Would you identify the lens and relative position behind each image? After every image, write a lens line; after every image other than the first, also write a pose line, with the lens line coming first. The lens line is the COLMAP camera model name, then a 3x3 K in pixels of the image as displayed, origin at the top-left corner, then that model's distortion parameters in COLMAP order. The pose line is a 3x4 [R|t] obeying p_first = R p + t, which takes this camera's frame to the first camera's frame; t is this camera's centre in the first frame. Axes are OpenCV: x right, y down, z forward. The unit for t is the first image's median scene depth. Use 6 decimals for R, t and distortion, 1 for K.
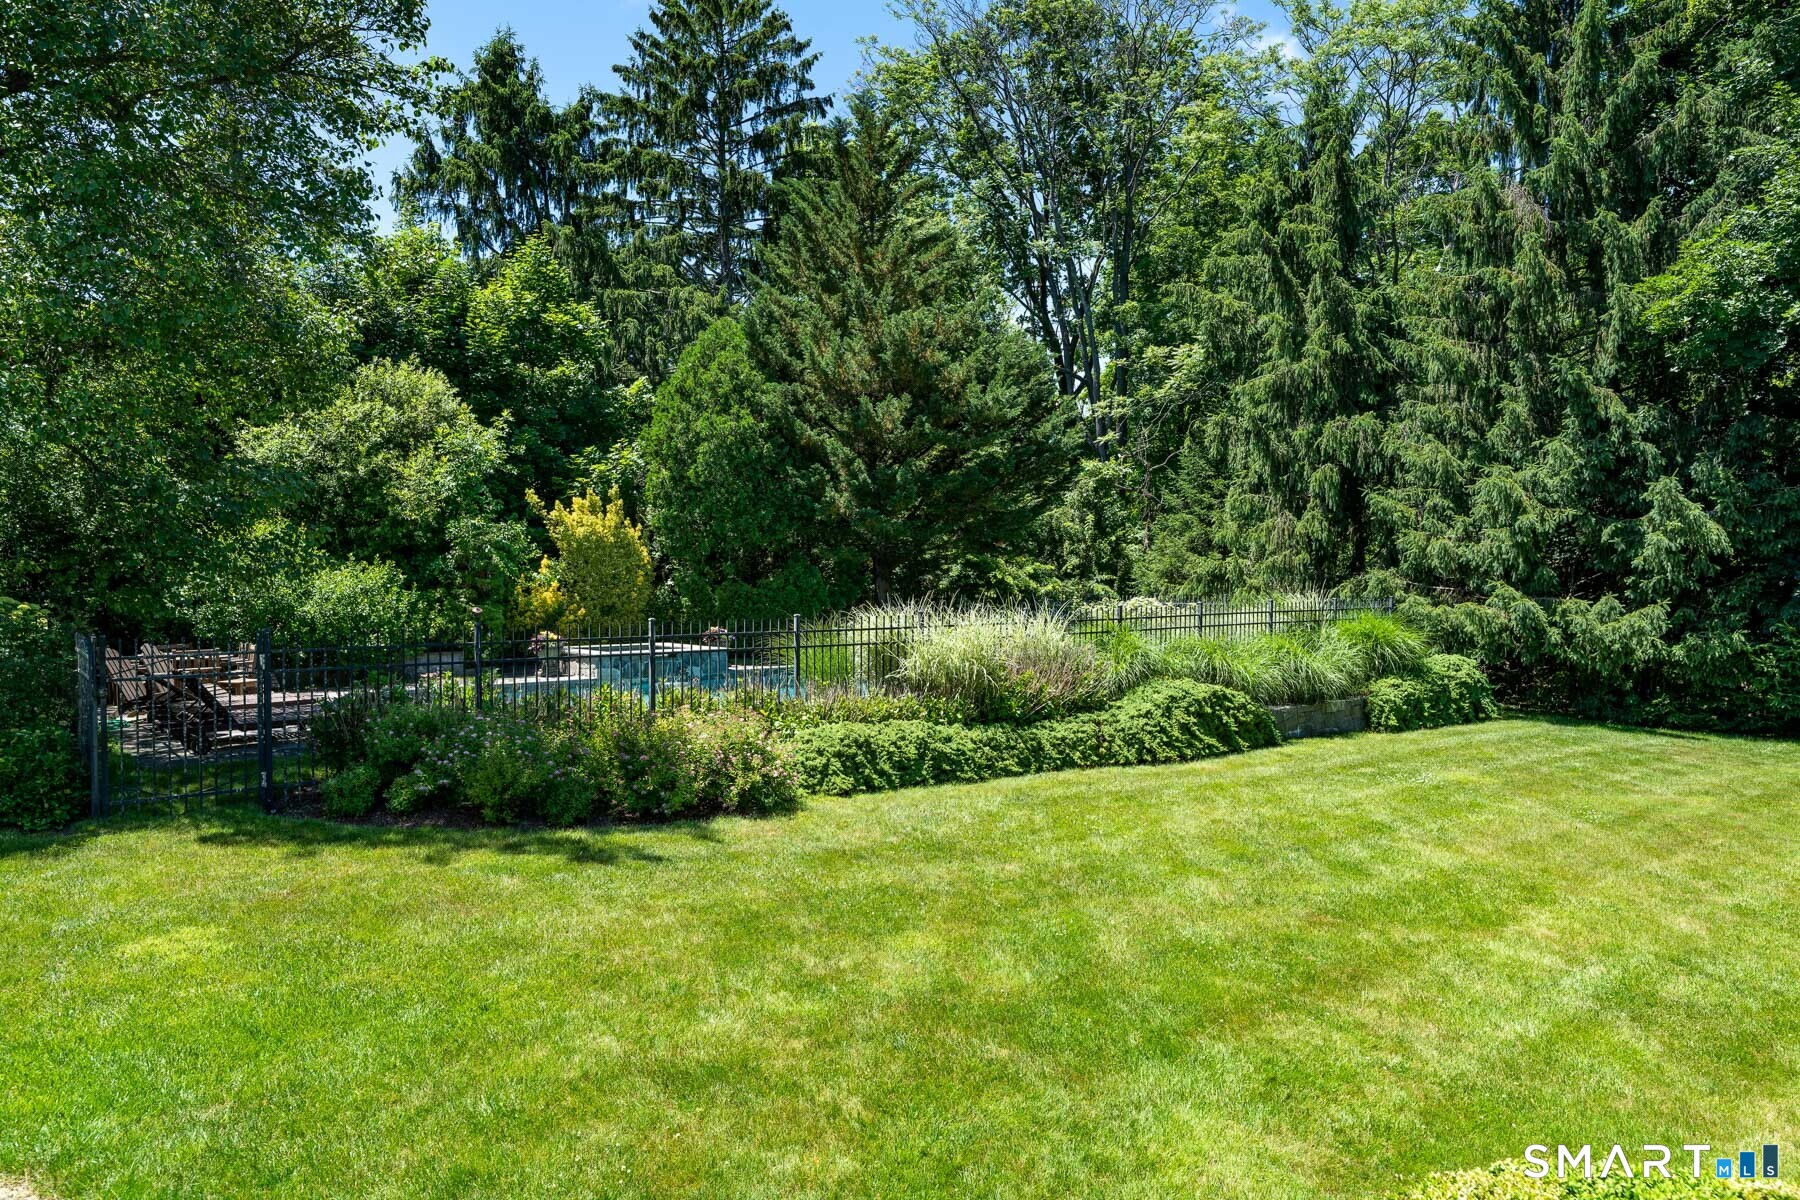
lens RADIAL K [[1213.5, 0, 908.0], [0, 1213.5, 612.3], [0, 0, 1]] dist [0.025742, 0.000419]
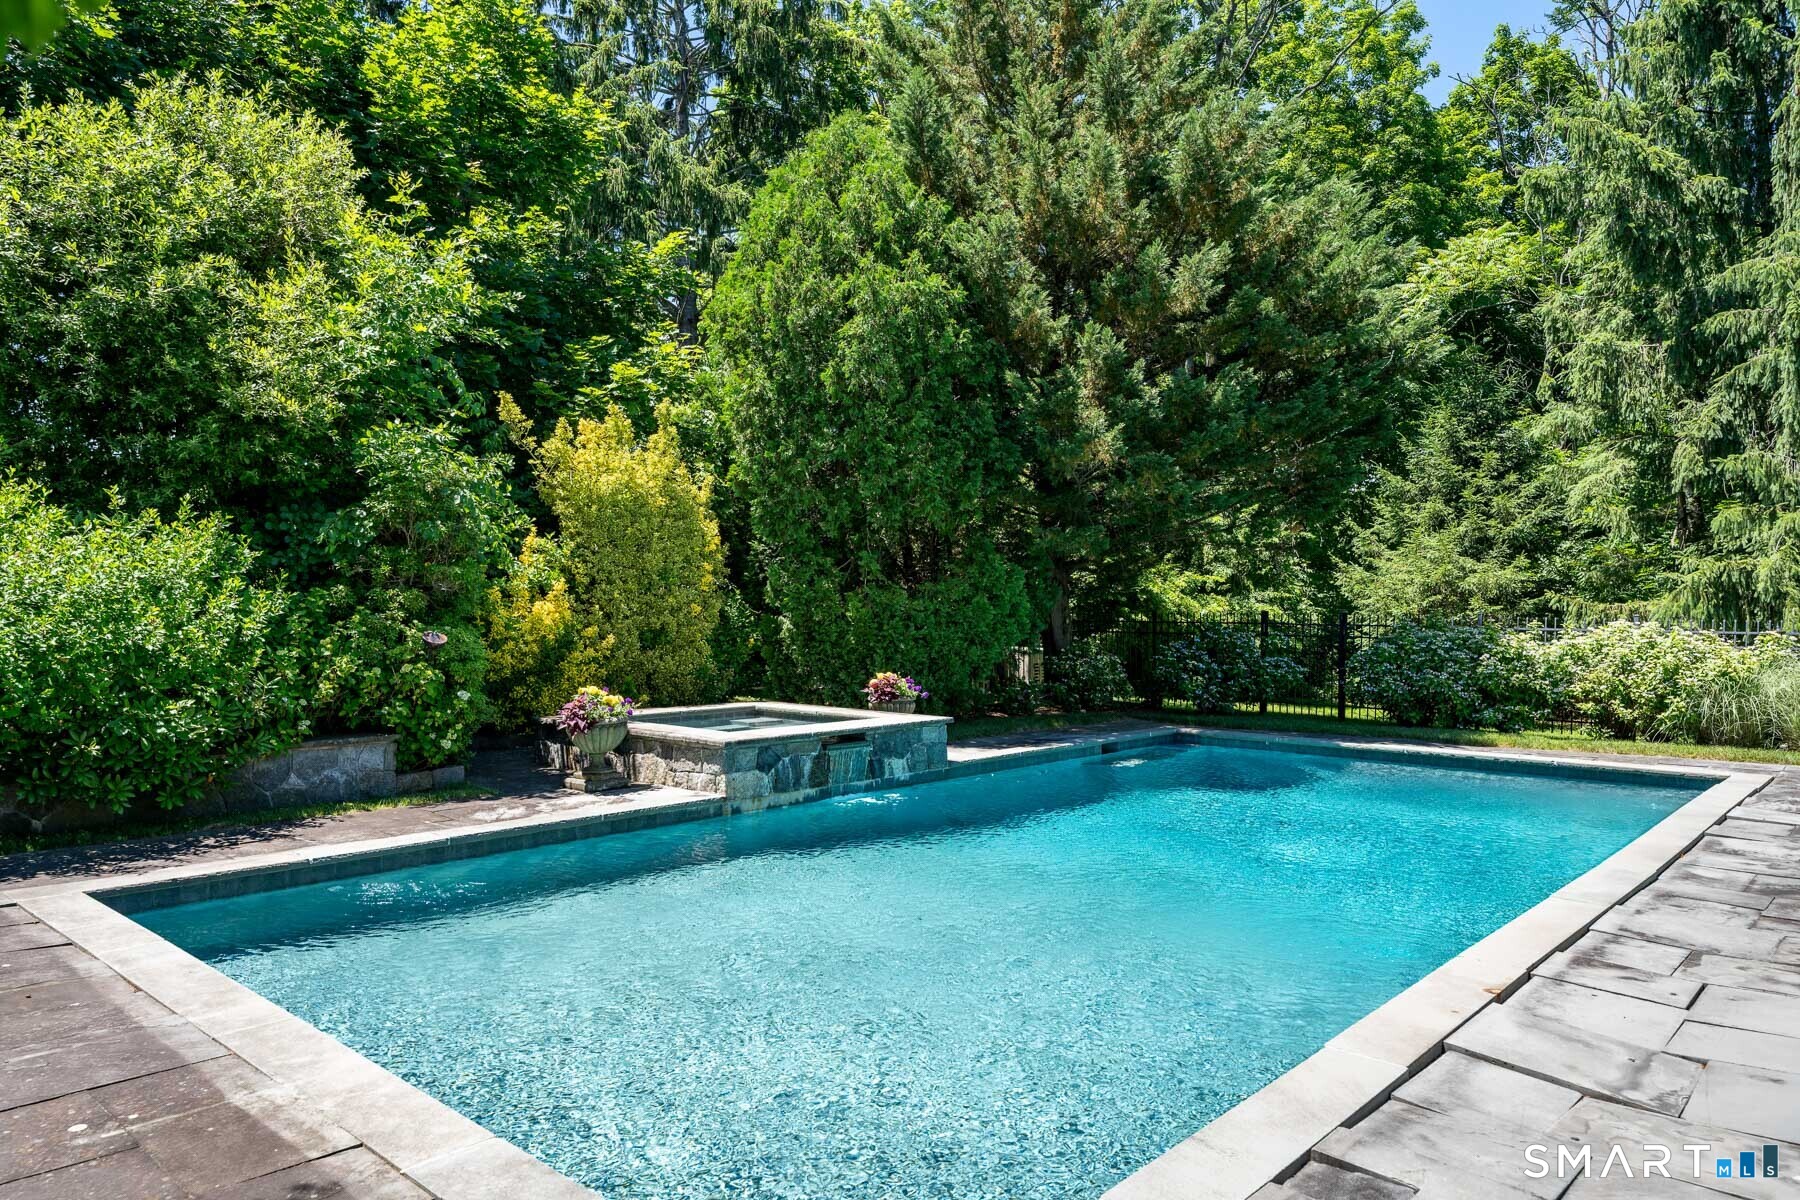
lens RADIAL K [[1213.5, 0, 892.3], [0, 1213.5, 581.2], [0, 0, 1]] dist [0.025742, 0.000419]
pose [[0.988323, 0.012884, 0.151825, -0.231467], [-0.005328, 0.998731, -0.050074, -0.000758], [-0.152278, 0.048681, 0.987138, 0.493236]]
